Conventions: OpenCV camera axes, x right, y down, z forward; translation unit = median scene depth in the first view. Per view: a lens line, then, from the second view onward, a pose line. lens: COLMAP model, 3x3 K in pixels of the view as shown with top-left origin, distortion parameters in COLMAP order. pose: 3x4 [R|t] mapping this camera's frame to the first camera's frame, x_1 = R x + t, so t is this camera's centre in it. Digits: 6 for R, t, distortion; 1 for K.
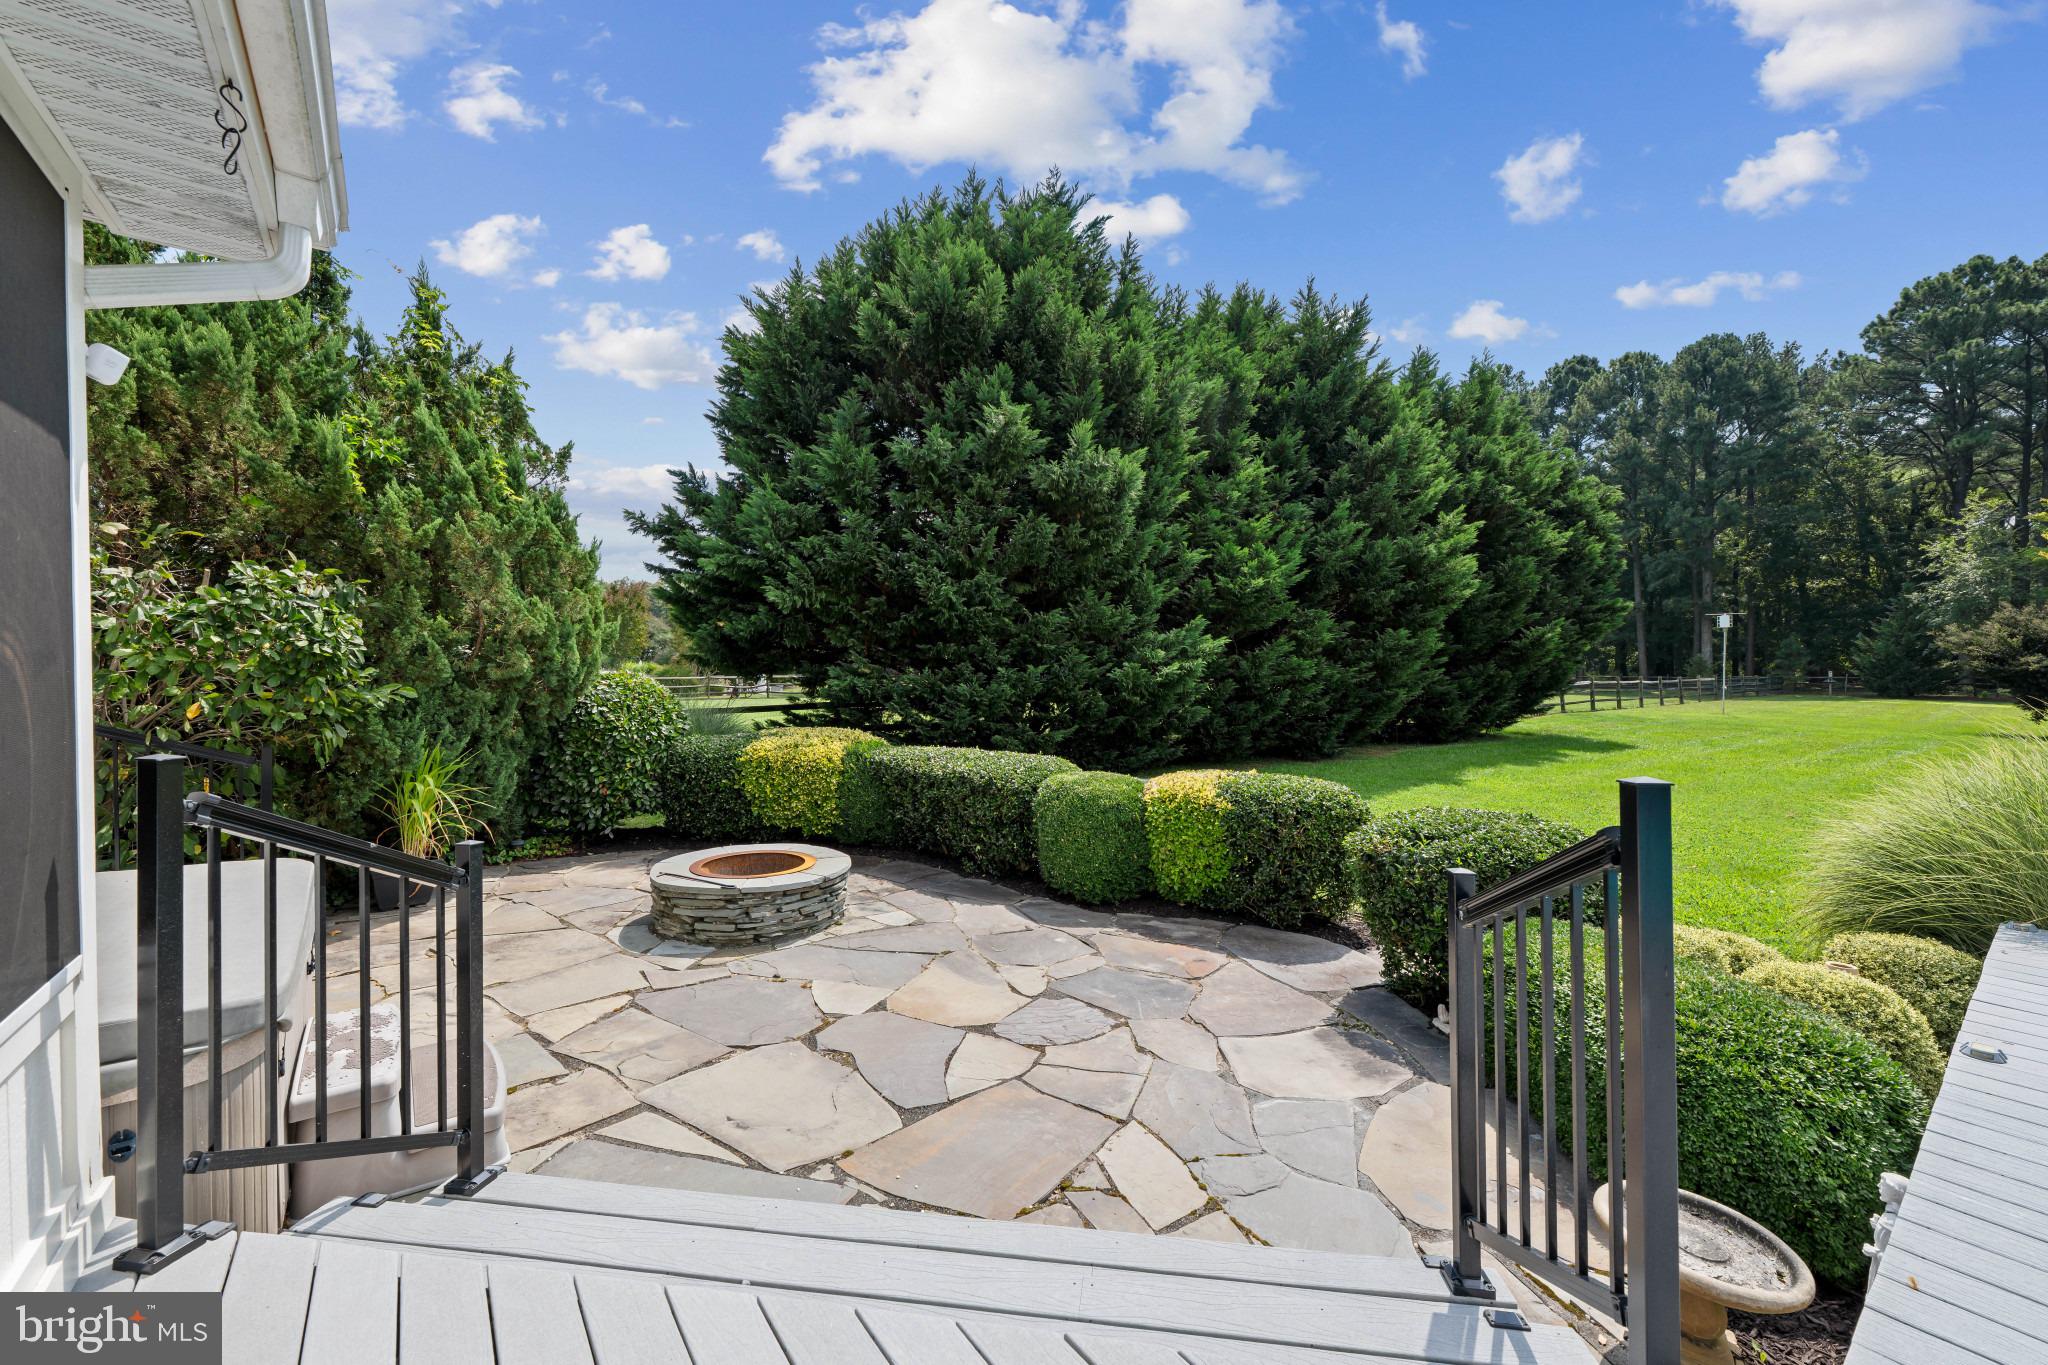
lens RADIAL K [[811.0, 0, 1017.6], [0, 811.0, 676.1], [0, 0, 1]] dist [0.002006, -0.000728]
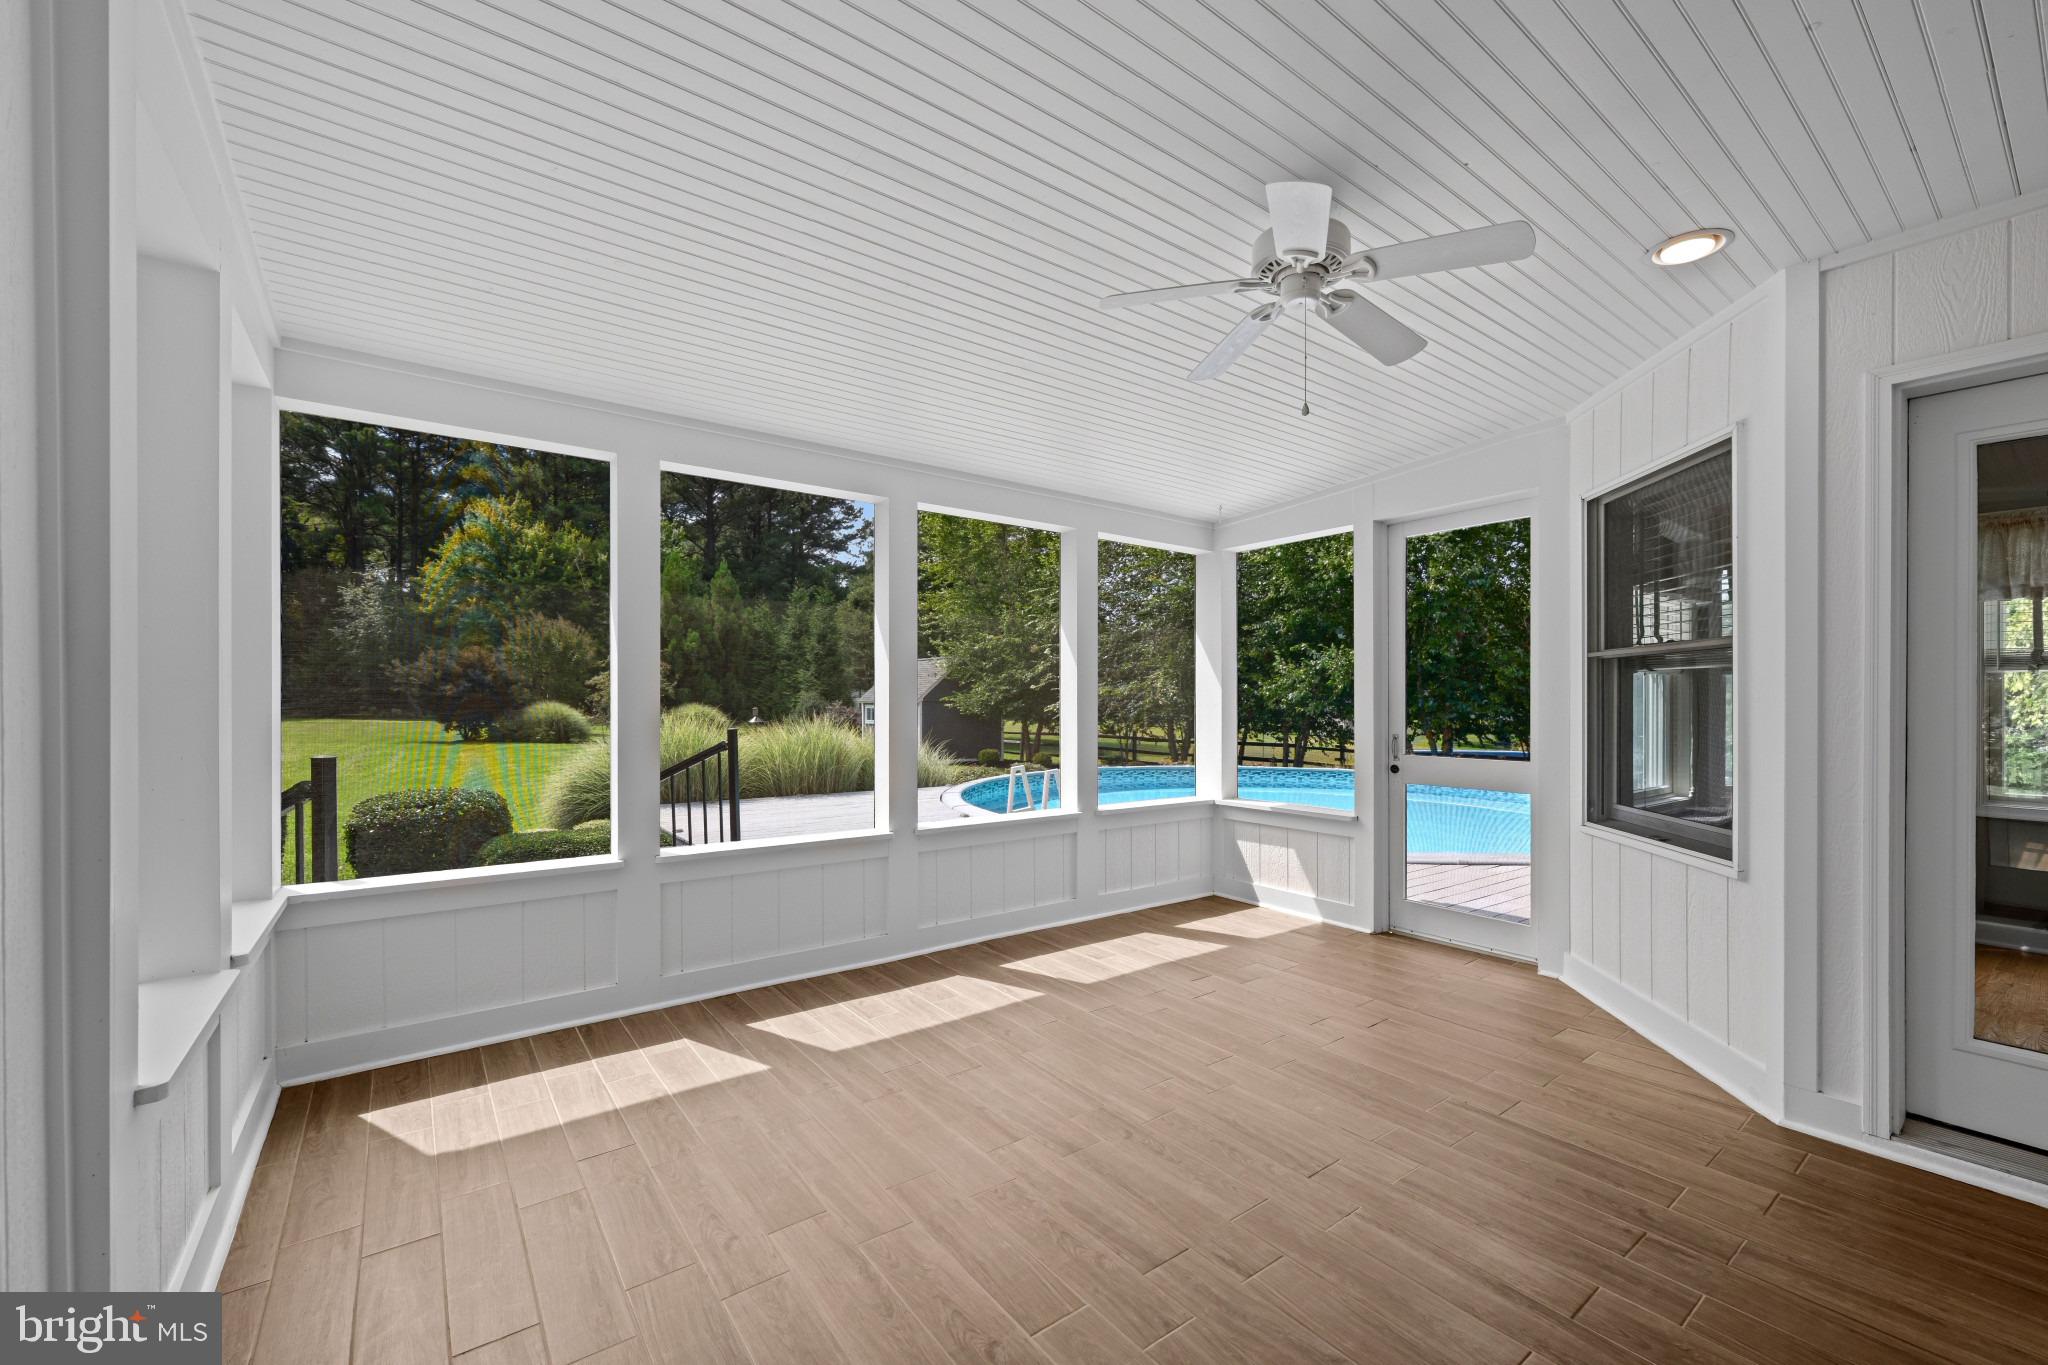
lens RADIAL K [[811.0, 0, 1035.2], [0, 811.0, 700.2], [0, 0, 1]] dist [0.002006, -0.000728]
pose [[-0.005118, -0.002941, 0.999983, -0.310006], [0.000400, 0.999996, 0.002943, -0.003366], [-0.999987, 0.000415, -0.005116, -0.050211]]
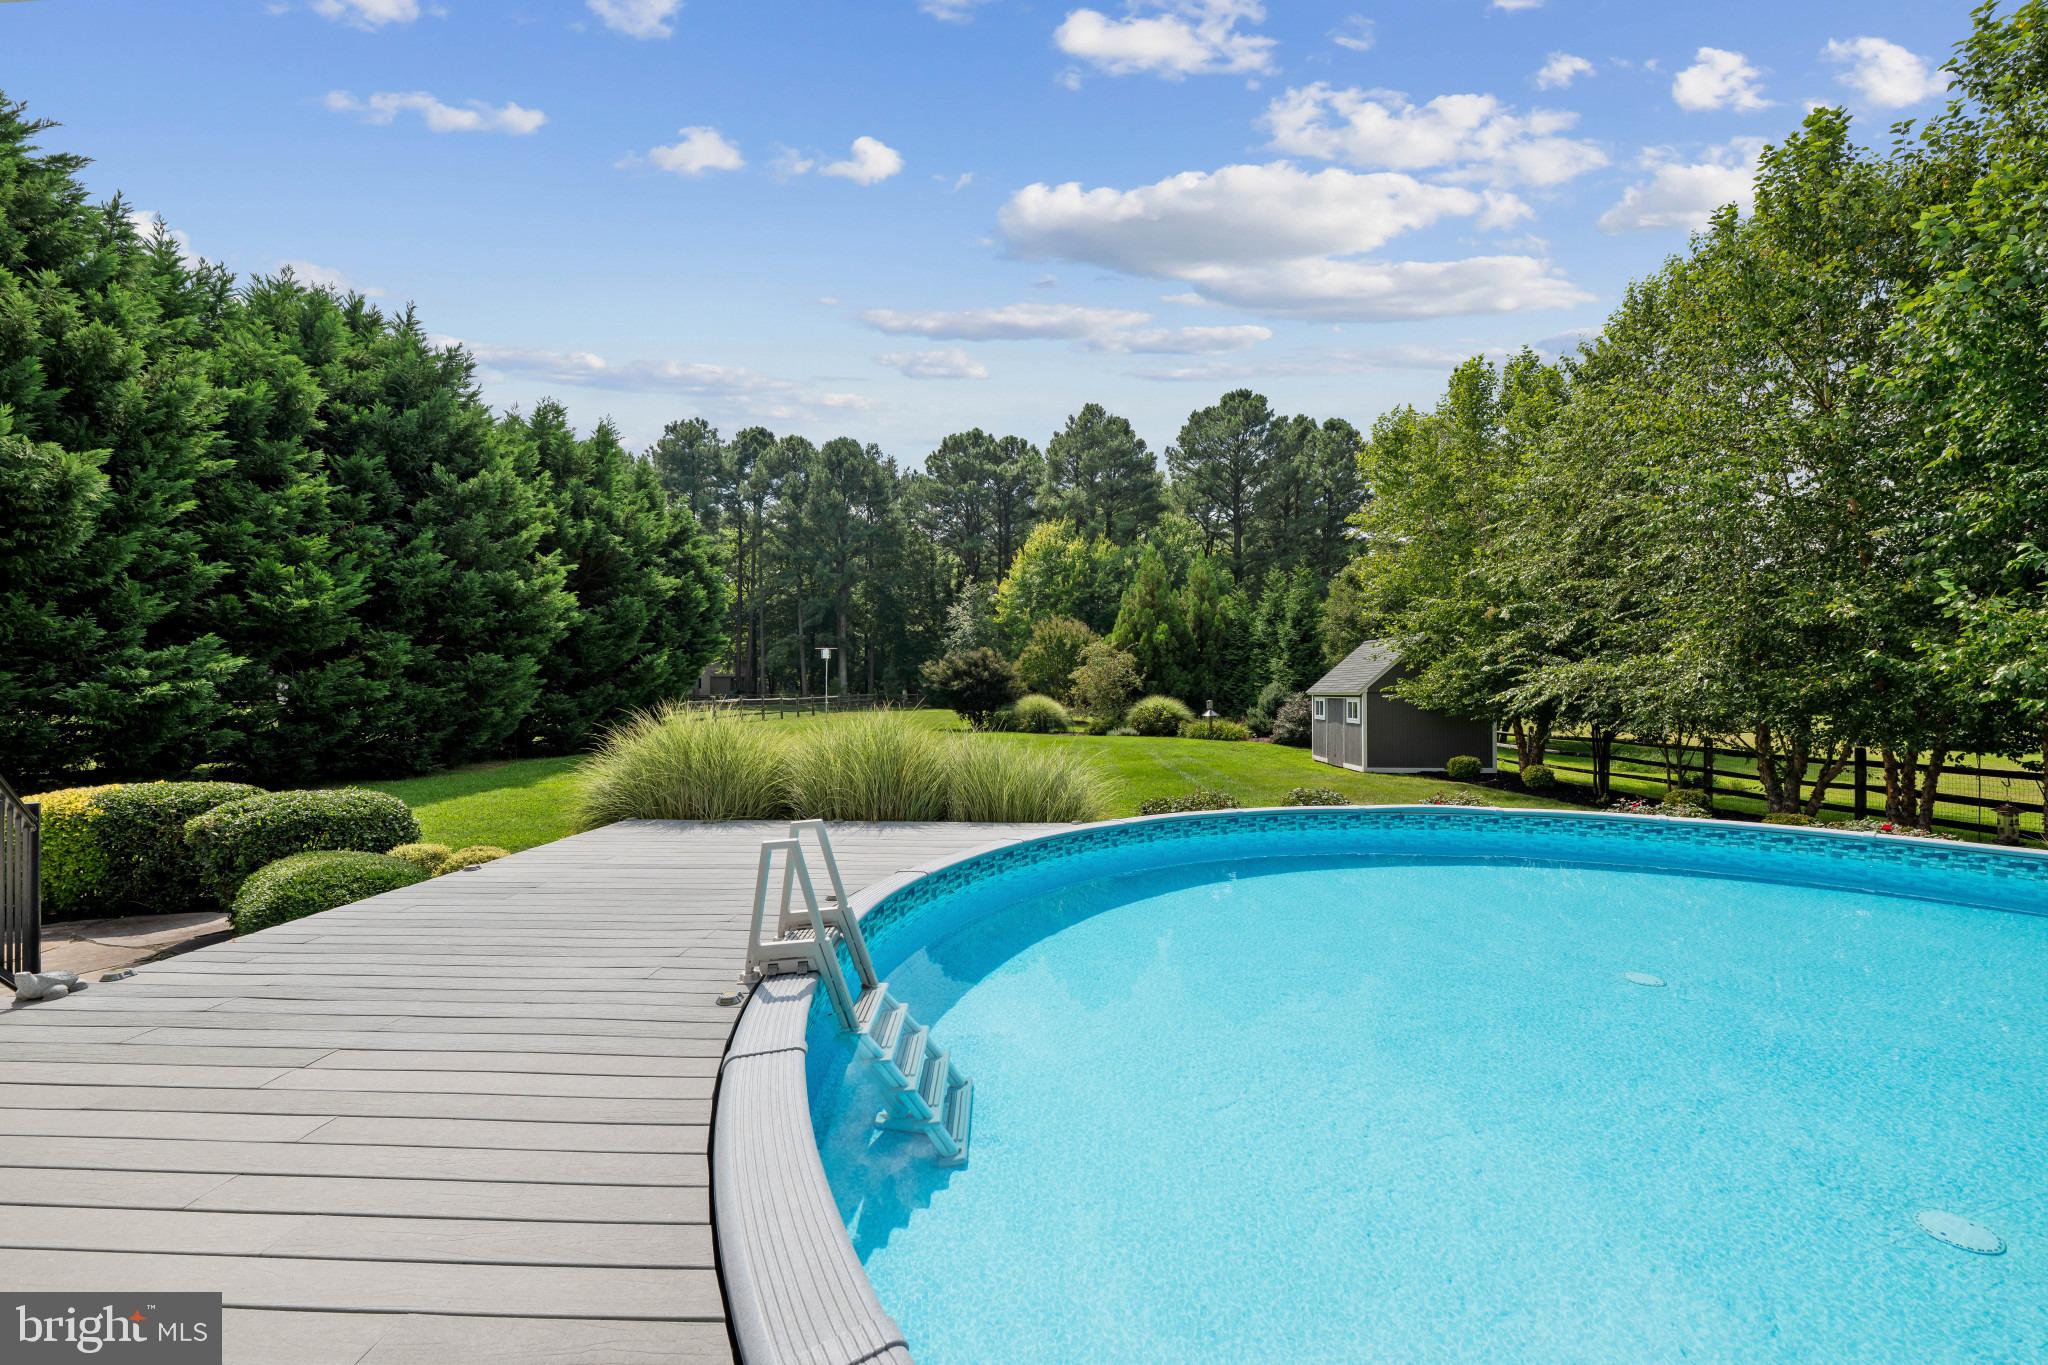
lens RADIAL K [[811.0, 0, 1022.0], [0, 811.0, 680.5], [0, 0, 1]] dist [0.002006, -0.000728]
pose [[0.631113, 0.007320, 0.775656, 0.068097], [0.008326, 0.999834, -0.016211, 0.003287], [-0.775646, 0.016689, 0.630947, -0.266037]]
